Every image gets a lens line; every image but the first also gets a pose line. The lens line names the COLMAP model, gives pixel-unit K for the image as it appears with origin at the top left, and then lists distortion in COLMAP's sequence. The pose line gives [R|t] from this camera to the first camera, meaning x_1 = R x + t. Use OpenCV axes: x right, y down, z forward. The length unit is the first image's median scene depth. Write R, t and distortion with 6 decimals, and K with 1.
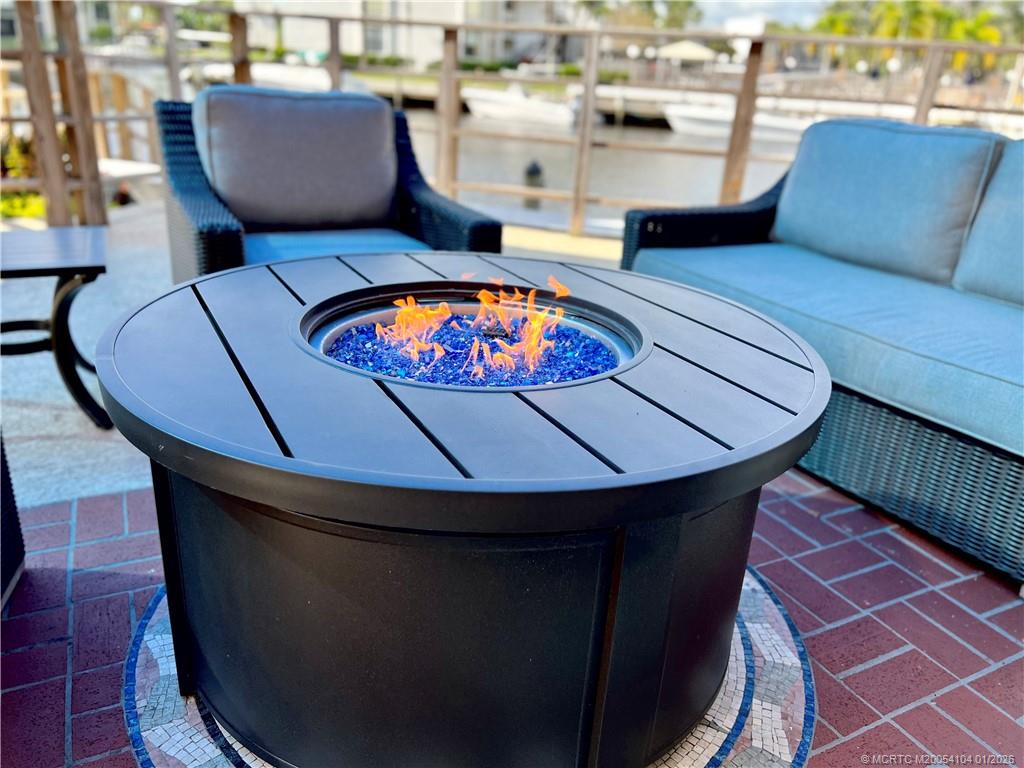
lens RADIAL K [[751.6, 0, 508.0], [0, 751.6, 384.4], [0, 0, 1]] dist [0.045288, -0.052292]
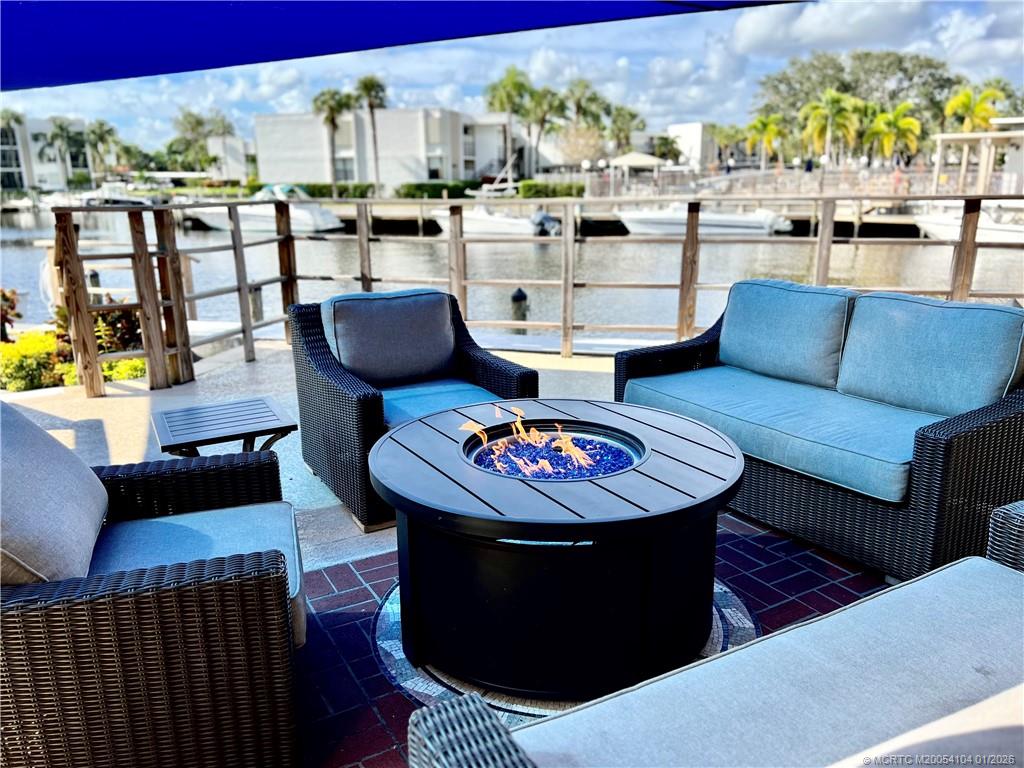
lens RADIAL K [[751.6, 0, 504.7], [0, 751.6, 381.9], [0, 0, 1]] dist [0.045288, -0.052292]
pose [[0.996361, -0.080321, 0.028518, -0.124377], [0.083411, 0.987678, -0.132420, -0.001029], [-0.017530, 0.134317, 0.990783, -0.519020]]
